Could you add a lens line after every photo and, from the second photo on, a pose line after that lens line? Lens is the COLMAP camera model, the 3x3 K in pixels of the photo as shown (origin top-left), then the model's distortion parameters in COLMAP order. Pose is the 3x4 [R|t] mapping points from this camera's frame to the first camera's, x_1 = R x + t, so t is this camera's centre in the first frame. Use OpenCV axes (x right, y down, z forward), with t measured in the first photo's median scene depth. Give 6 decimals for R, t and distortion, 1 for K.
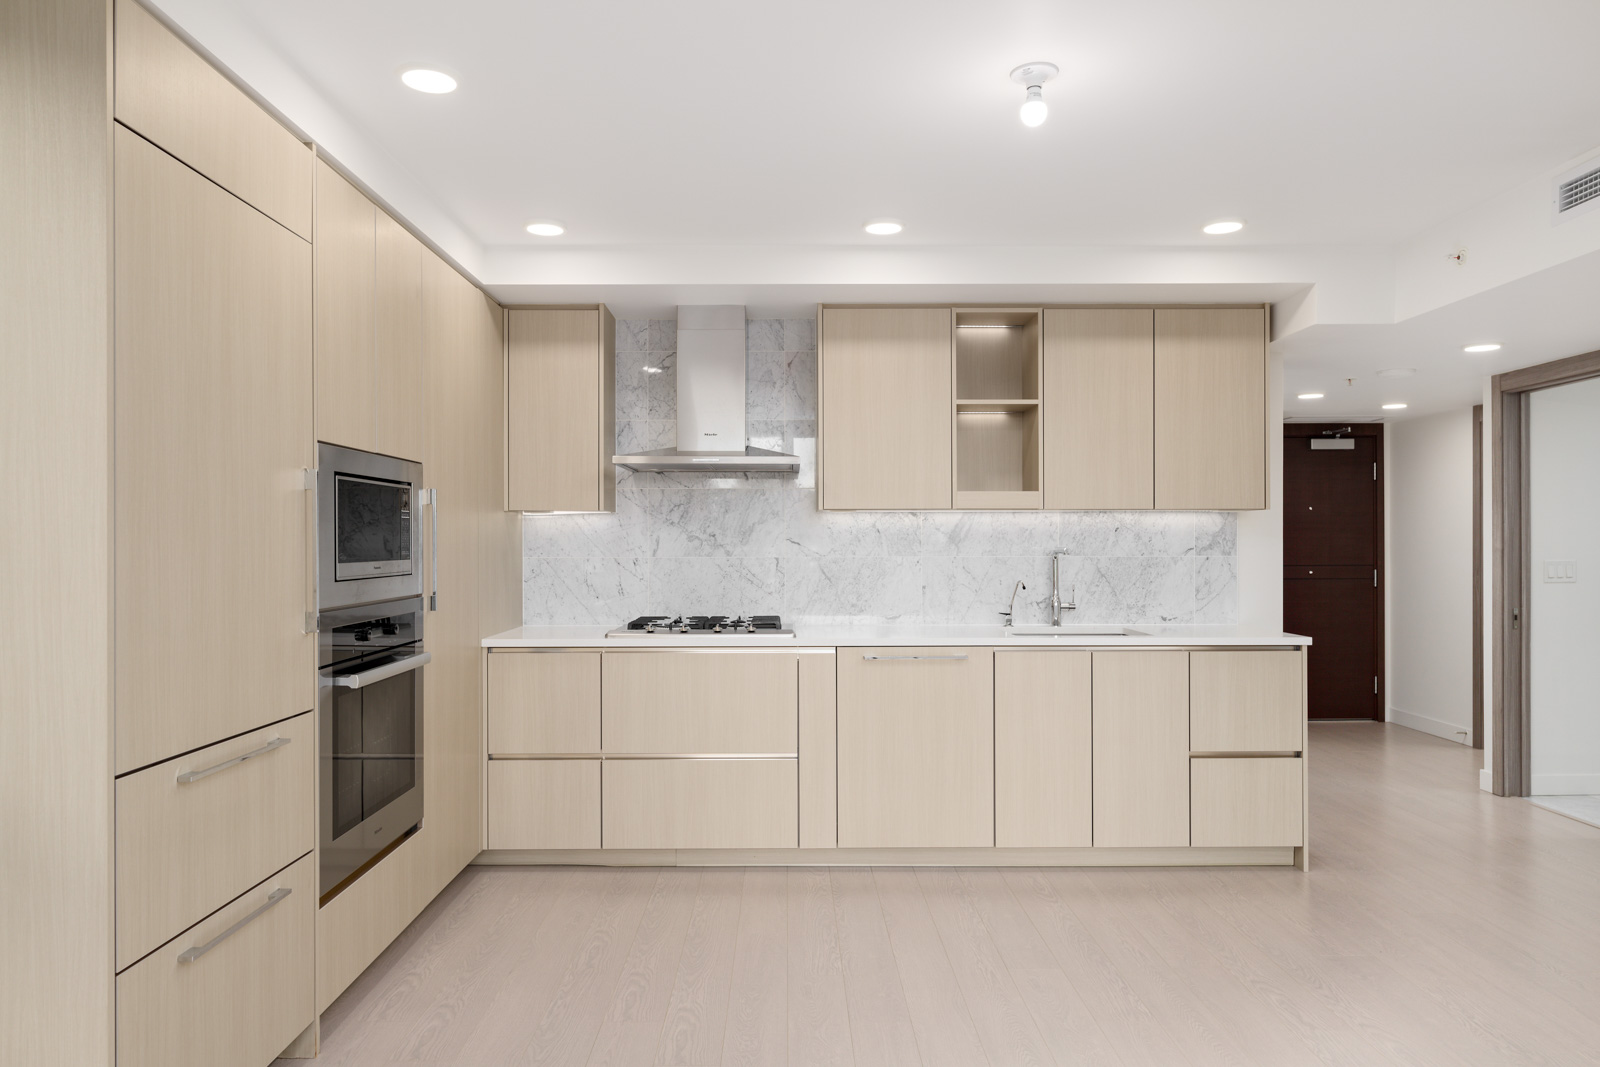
lens RADIAL K [[1050.7, 0, 800.0], [0, 1050.7, 533.5], [0, 0, 1]] dist [0.002372, 0.001476]
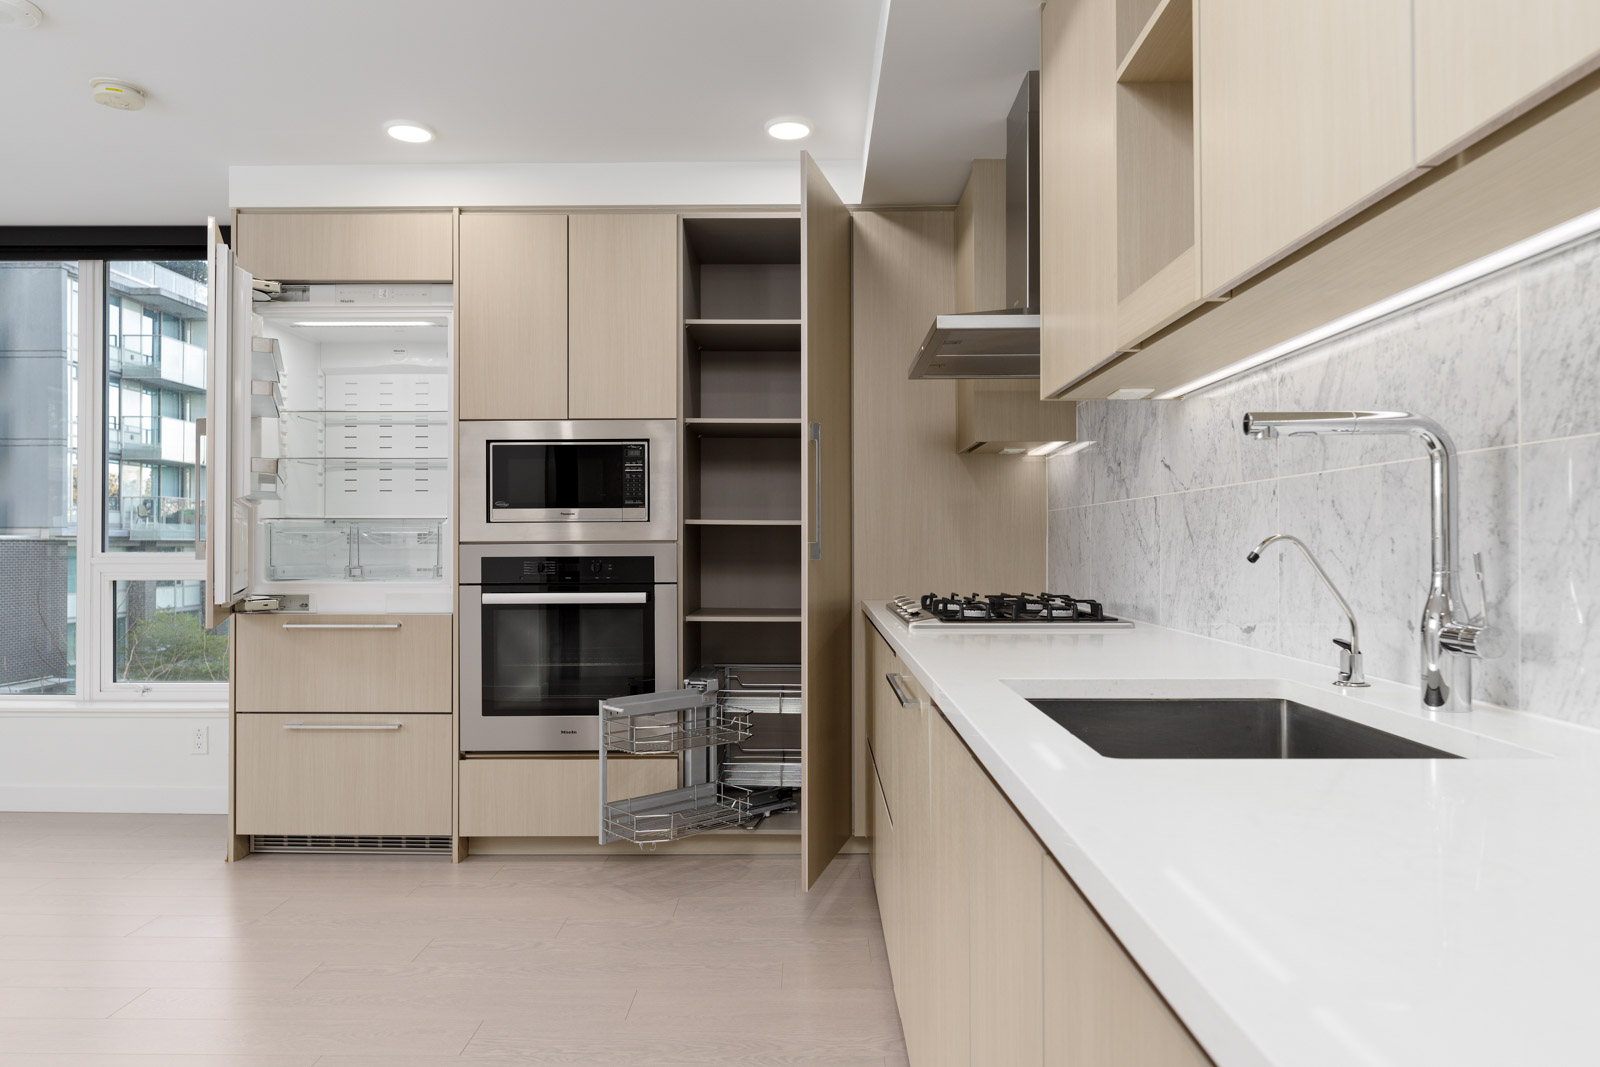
lens RADIAL K [[1050.7, 0, 800.0], [0, 1050.7, 533.5], [0, 0, 1]] dist [0.002372, 0.001476]
pose [[-0.031024, -0.007592, -0.999490, 0.506165], [0.011287, 0.999905, -0.007945, 0.043250], [0.999455, -0.011528, -0.030936, 0.832327]]
